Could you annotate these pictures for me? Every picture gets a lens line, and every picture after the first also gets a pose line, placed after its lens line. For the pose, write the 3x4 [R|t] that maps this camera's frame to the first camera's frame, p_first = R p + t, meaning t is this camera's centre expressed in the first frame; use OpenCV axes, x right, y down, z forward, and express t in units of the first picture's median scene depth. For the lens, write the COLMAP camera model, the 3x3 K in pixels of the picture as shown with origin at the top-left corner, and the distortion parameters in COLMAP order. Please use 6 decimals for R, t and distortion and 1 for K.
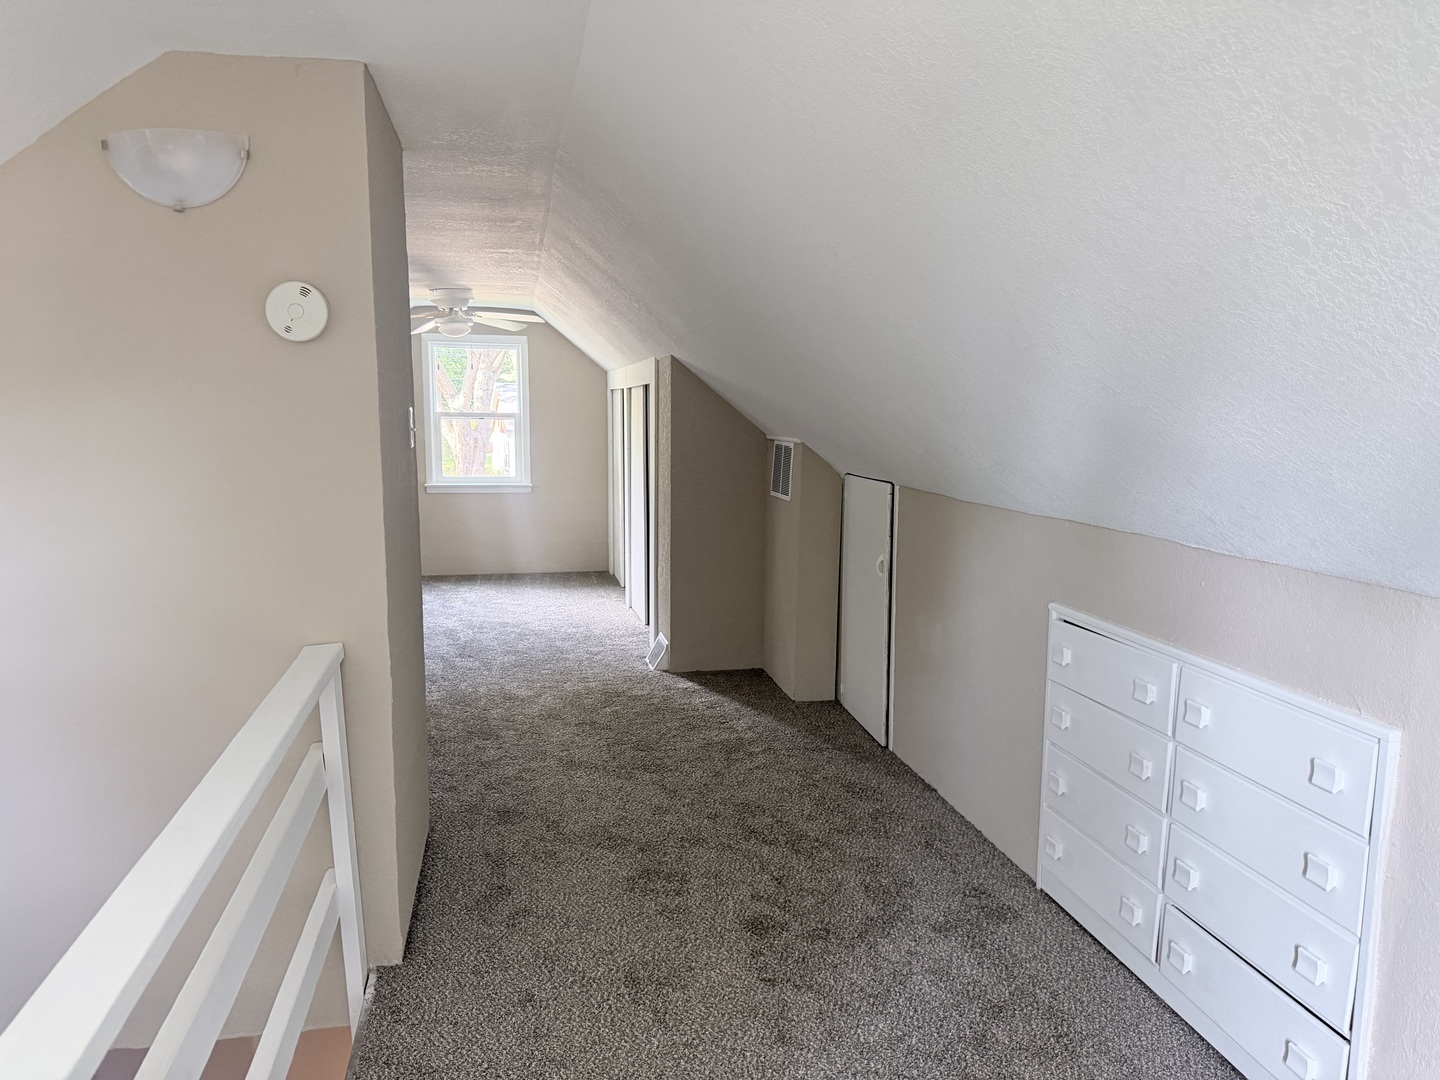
lens RADIAL K [[957.2, 0, 720.0], [0, 957.2, 540.0], [0, 0, 1]] dist [0.034414, -0.082071]
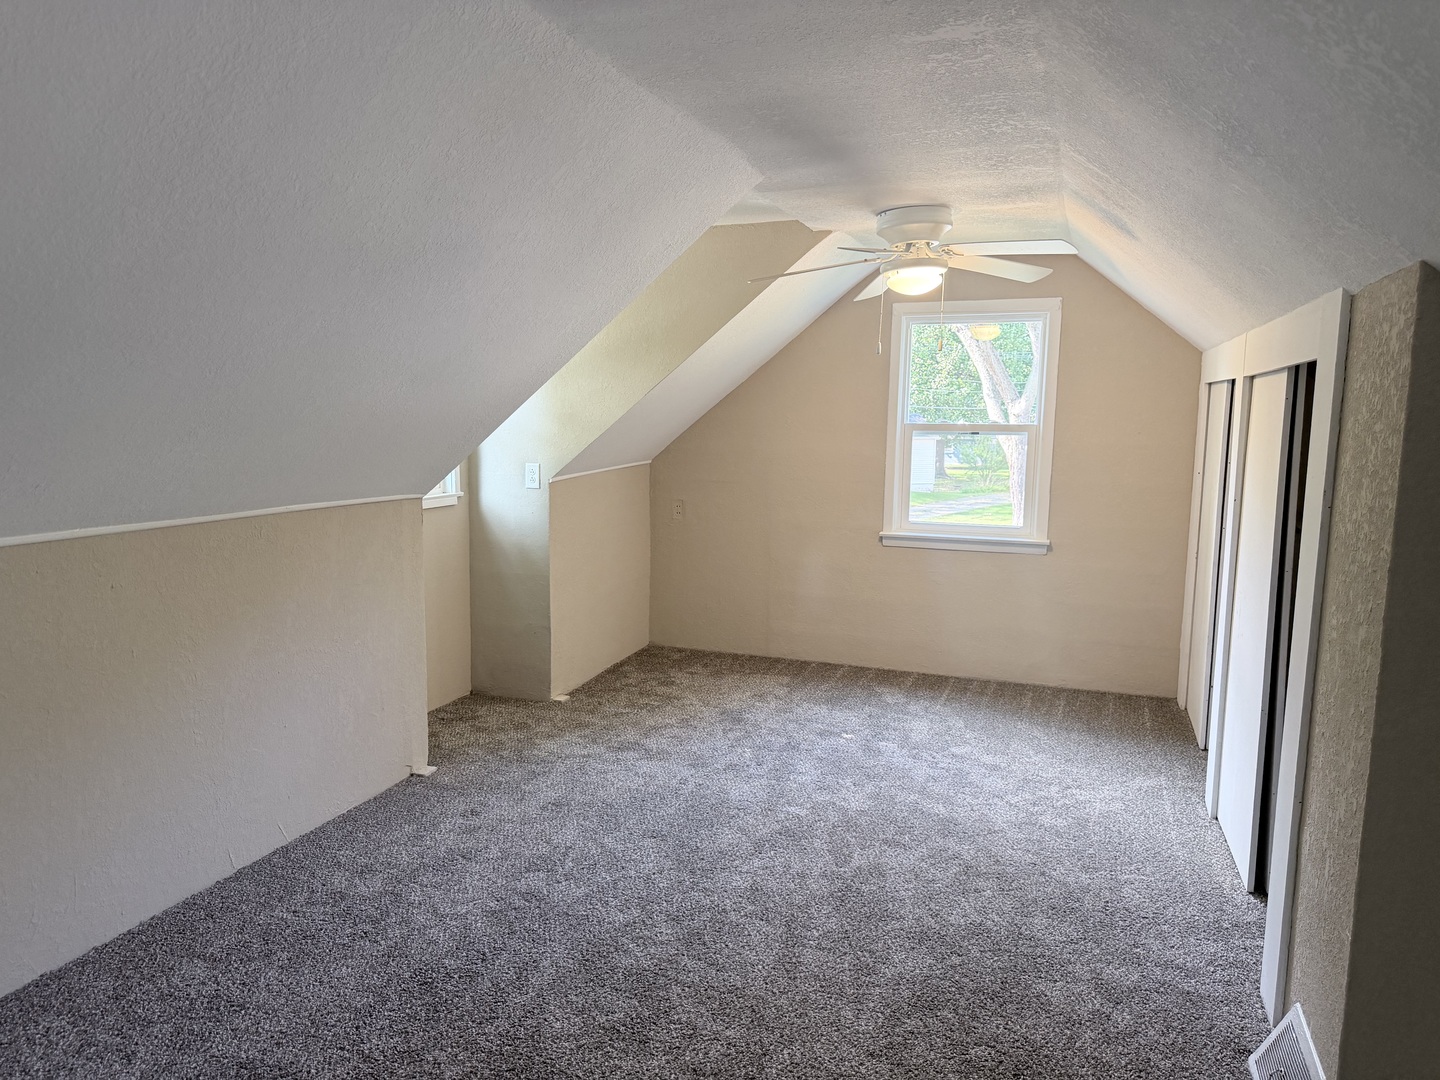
lens RADIAL K [[957.2, 0, 720.0], [0, 957.2, 540.0], [0, 0, 1]] dist [0.034414, -0.082071]
pose [[0.839522, 0.071656, -0.538579, -0.050098], [-0.074412, 0.997088, 0.016669, -0.061186], [0.538206, 0.026083, 0.842410, 0.427967]]
